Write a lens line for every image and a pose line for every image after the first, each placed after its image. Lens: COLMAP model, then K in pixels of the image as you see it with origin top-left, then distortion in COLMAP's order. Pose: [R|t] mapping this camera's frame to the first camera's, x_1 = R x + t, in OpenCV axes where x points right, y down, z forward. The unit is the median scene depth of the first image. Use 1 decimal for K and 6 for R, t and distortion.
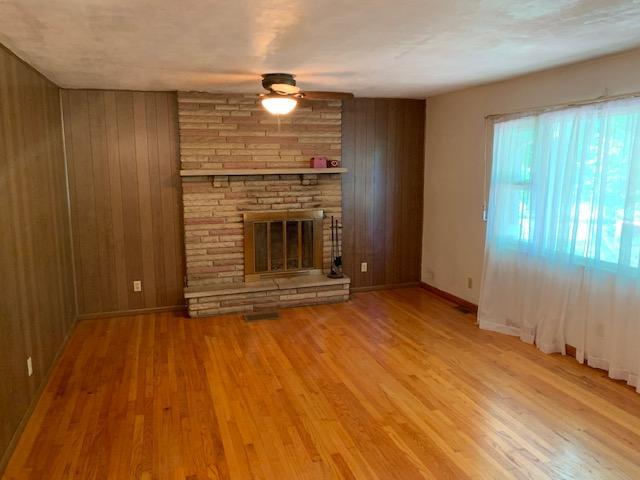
lens RADIAL K [[488.4, 0, 323.2], [0, 488.4, 236.9], [0, 0, 1]] dist [0.055118, -0.051330]
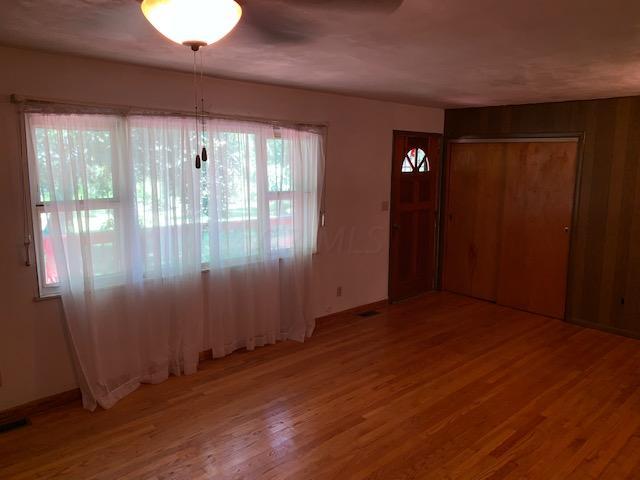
lens RADIAL K [[488.4, 0, 321.4], [0, 488.4, 224.6], [0, 0, 1]] dist [0.055118, -0.051330]
pose [[-0.410092, -0.110575, 0.905316, -0.475357], [0.132274, 0.974918, 0.178994, -0.178656], [-0.902401, 0.193154, -0.385179, 1.083613]]
